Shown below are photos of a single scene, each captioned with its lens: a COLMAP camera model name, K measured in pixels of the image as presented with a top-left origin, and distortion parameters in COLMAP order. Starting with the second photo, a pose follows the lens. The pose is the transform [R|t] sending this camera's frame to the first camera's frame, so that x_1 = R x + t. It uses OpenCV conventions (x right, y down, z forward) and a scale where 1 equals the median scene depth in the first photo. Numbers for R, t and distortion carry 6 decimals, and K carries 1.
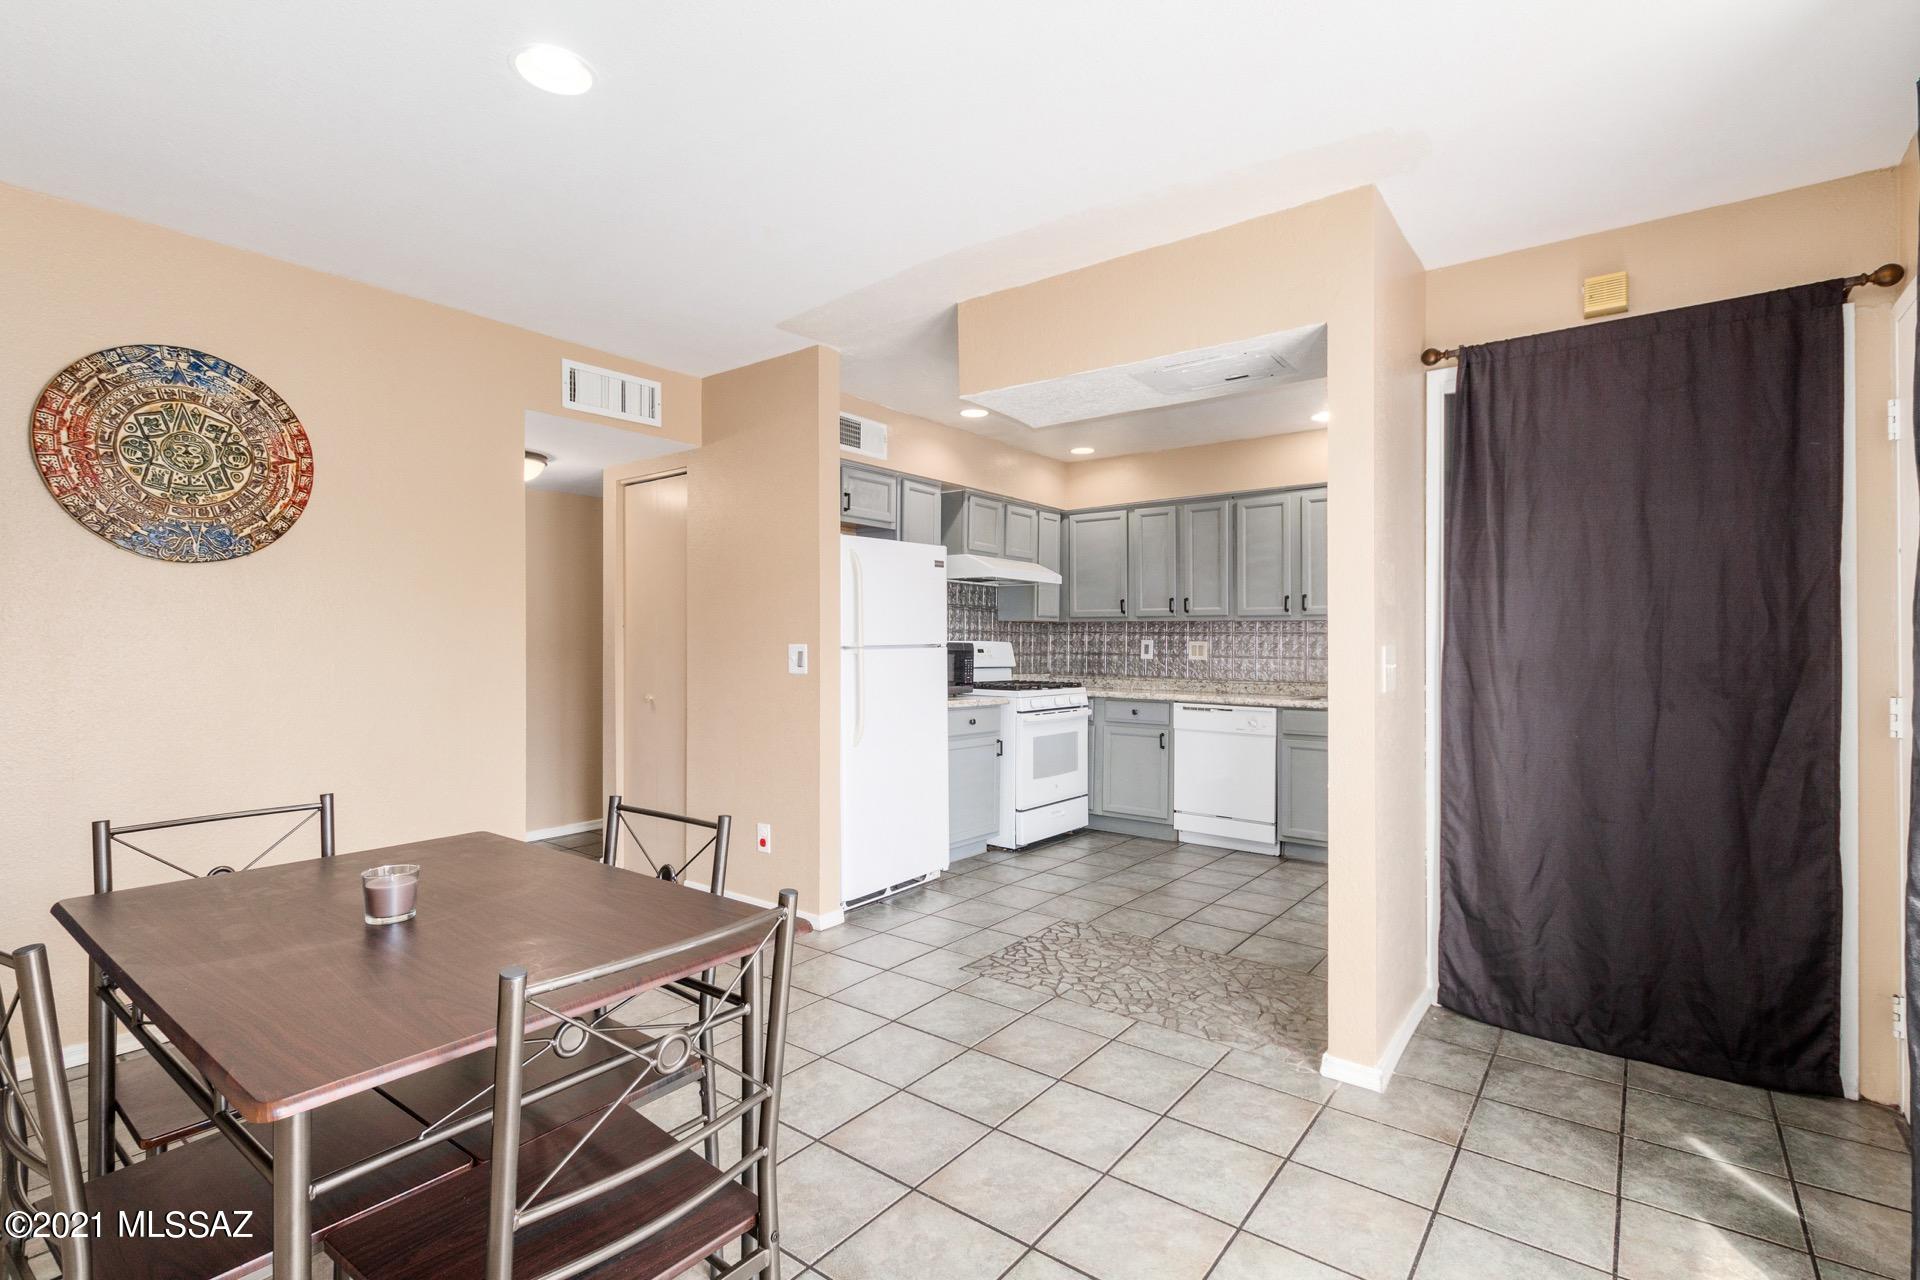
lens RADIAL K [[880.4, 0, 967.7], [0, 880.4, 634.9], [0, 0, 1]] dist [-0.000404, -0.000389]
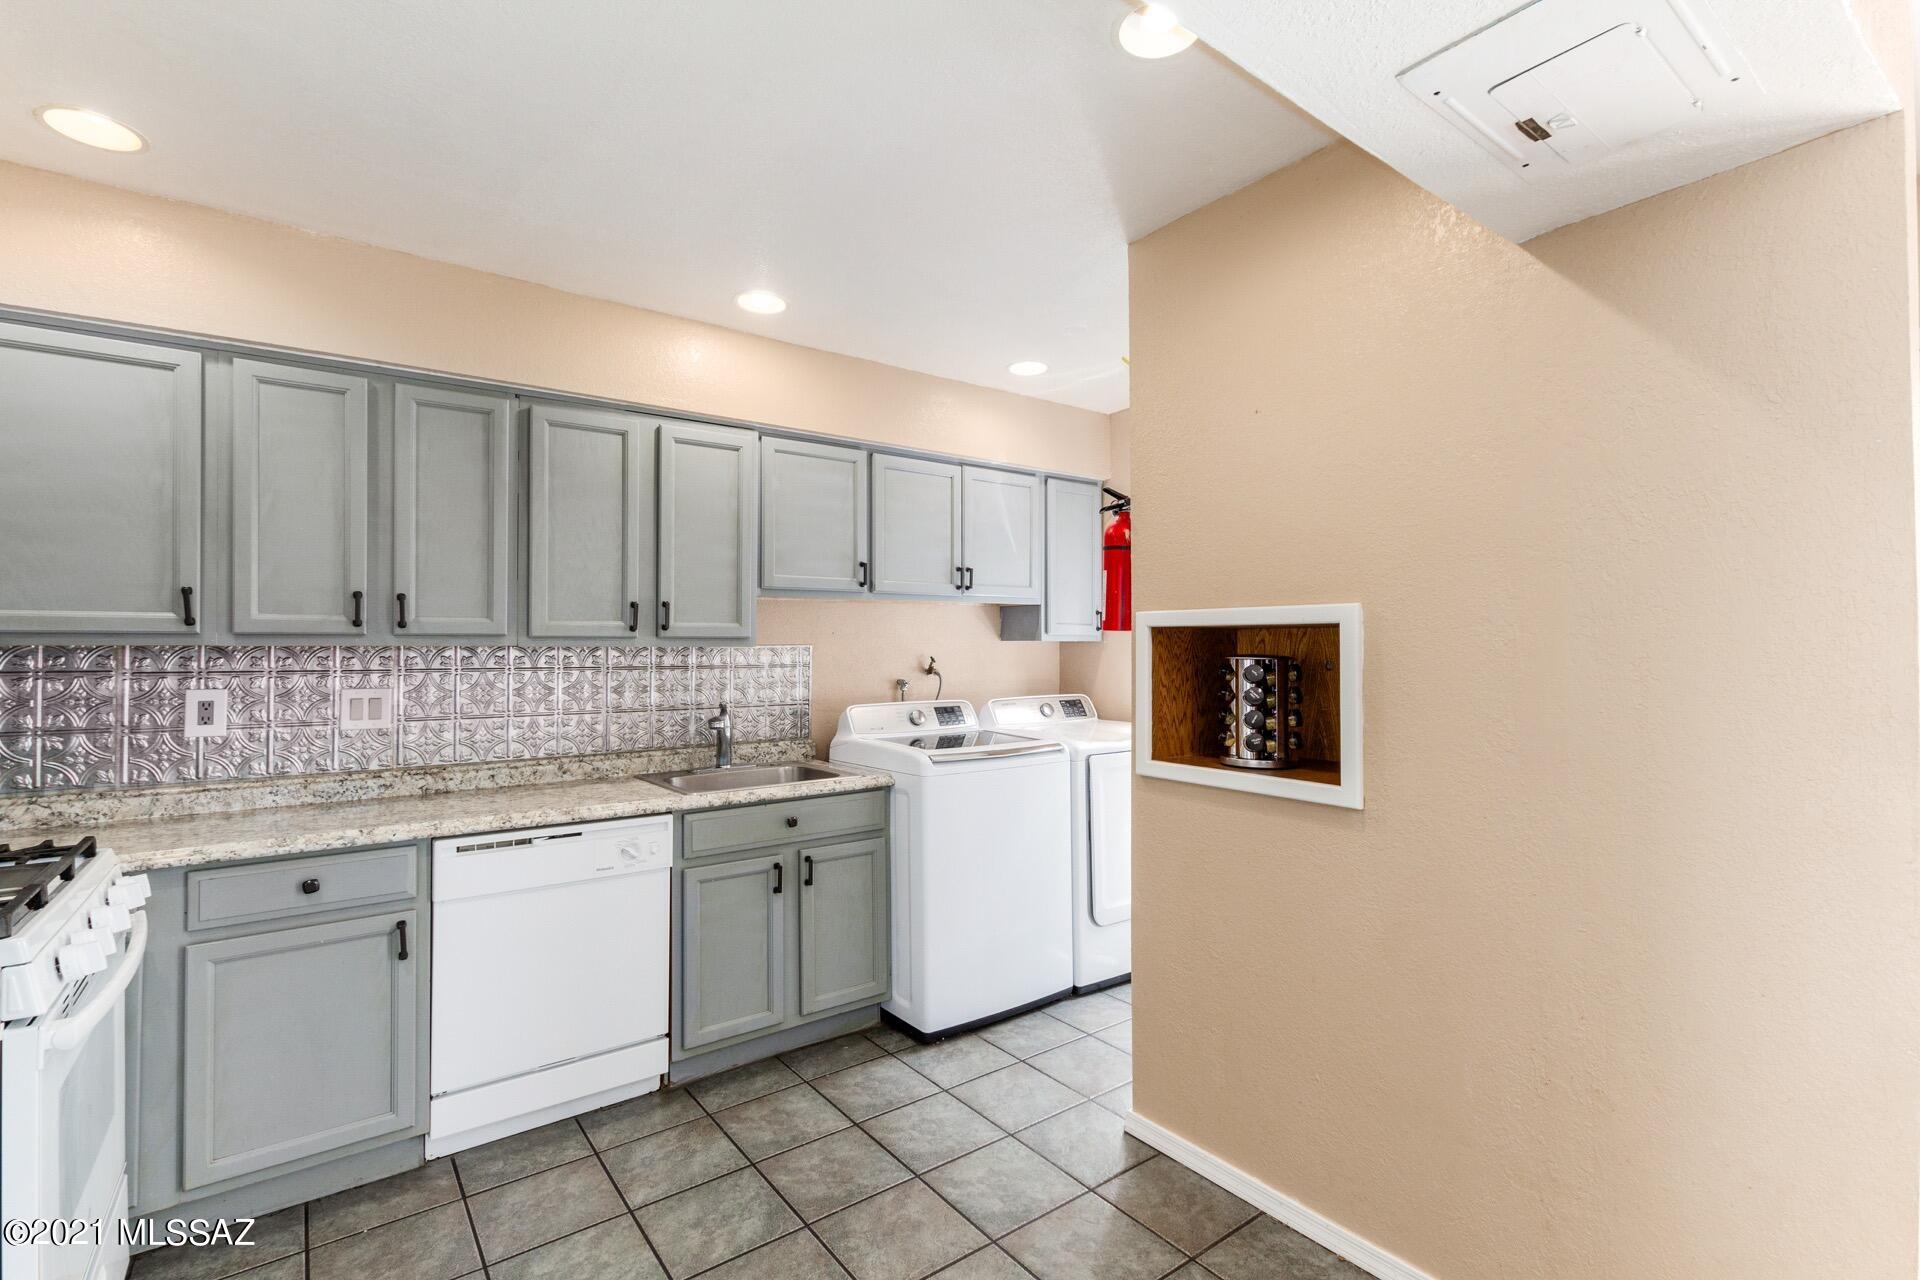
lens RADIAL K [[876.5, 0, 959.6], [0, 876.5, 637.0], [0, 0, 1]] dist [0.006629, -0.000698]
pose [[0.271297, 0.006160, 0.962476, -0.101414], [-0.002933, 0.999980, -0.005573, -0.019042], [-0.962491, -0.001311, 0.271309, 0.616768]]
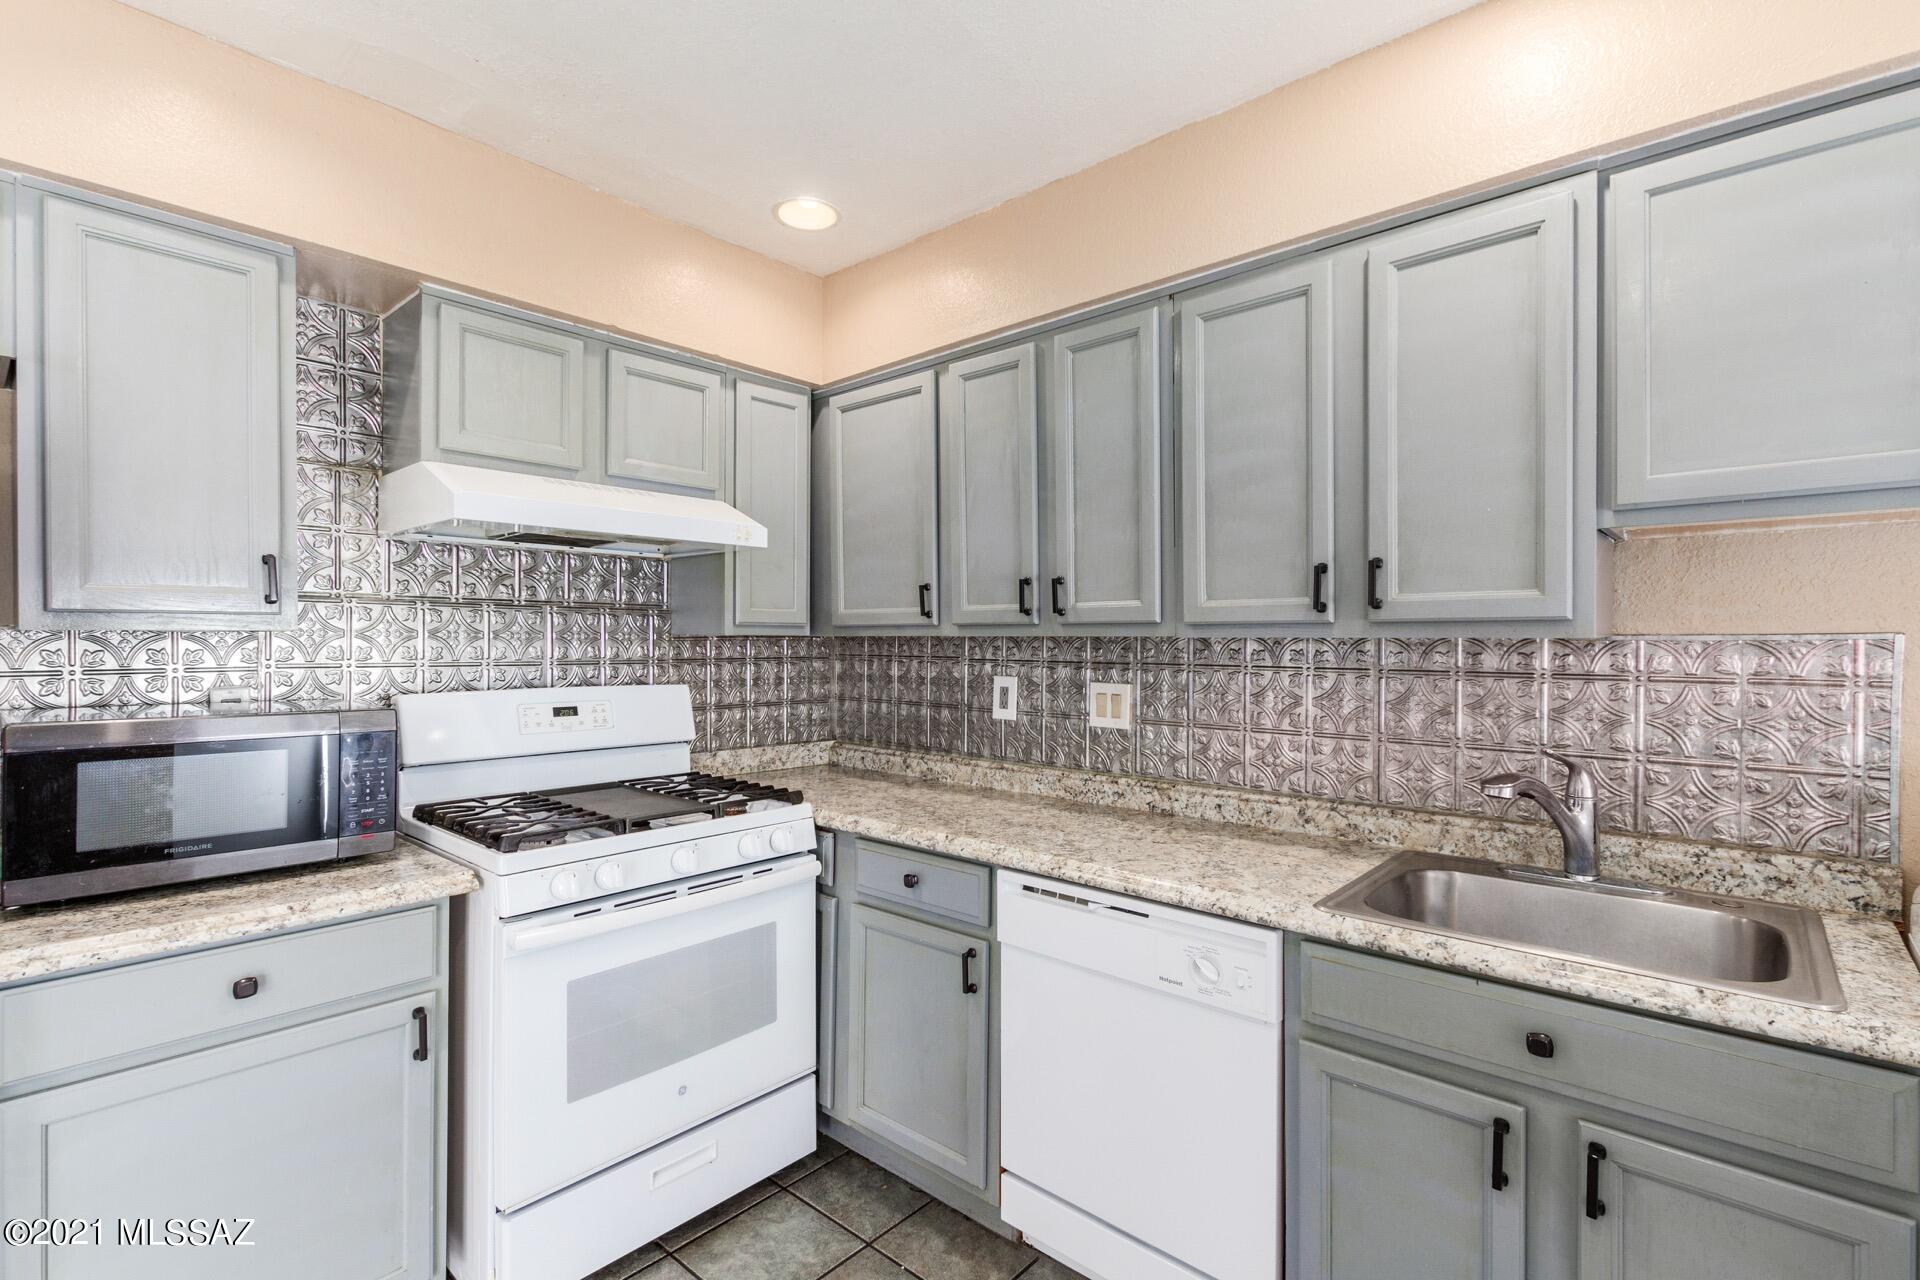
lens RADIAL K [[879.4, 0, 962.5], [0, 879.4, 642.7], [0, 0, 1]] dist [0.009885, -0.005751]
pose [[0.997564, -0.005406, -0.069547, 0.235509], [0.006342, 0.999892, 0.013251, -0.018878], [0.069468, -0.013660, 0.997491, 0.618707]]
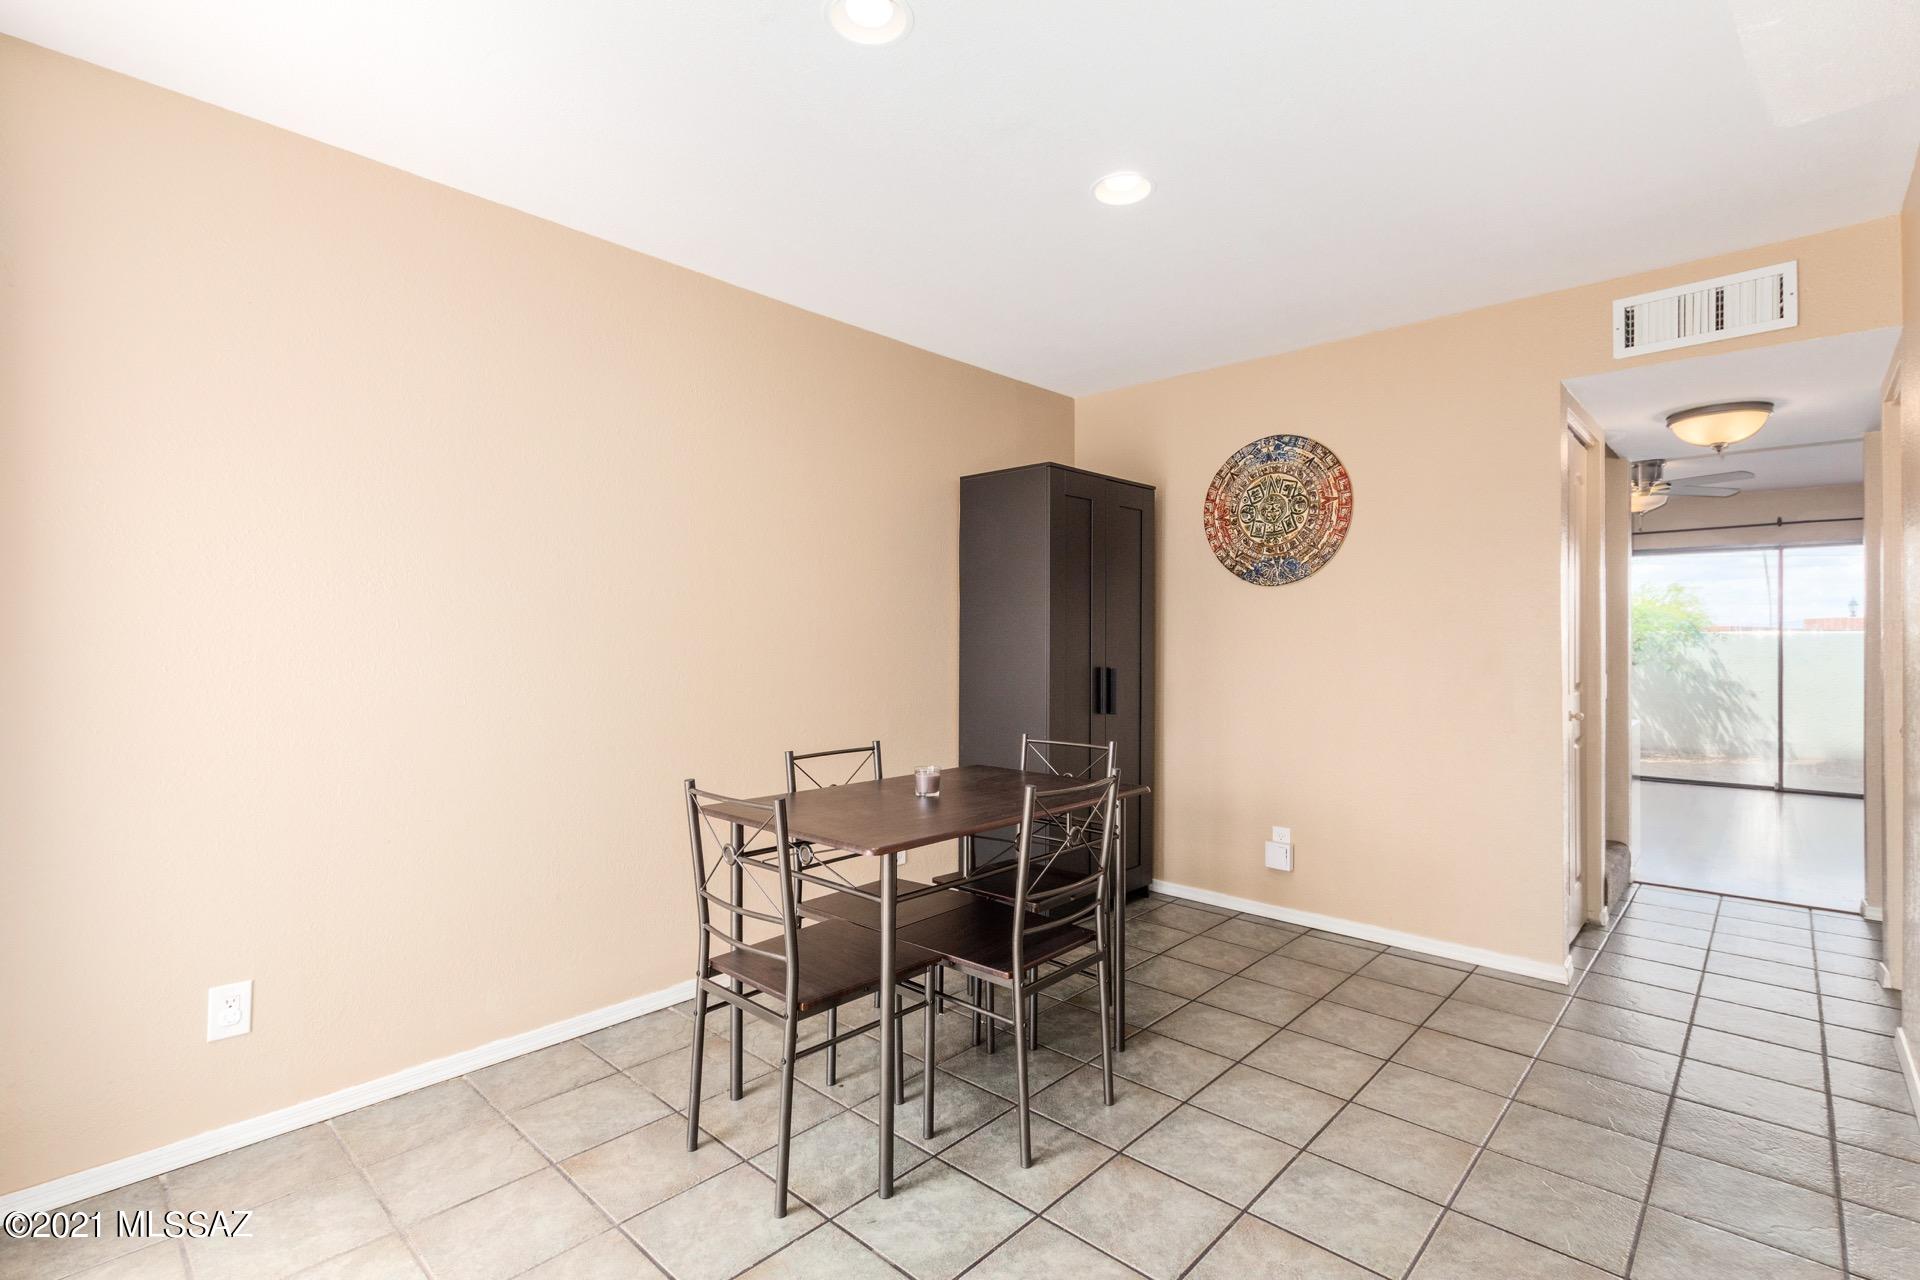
lens RADIAL K [[875.4, 0, 960.0], [0, 875.4, 640.0], [0, 0, 1]] dist [-0.014354, -0.000139]
pose [[-0.108126, -0.003103, -0.994132, 0.276411], [0.003545, 0.999988, -0.003507, 0.003924], [0.994131, -0.003903, -0.108113, 0.313821]]
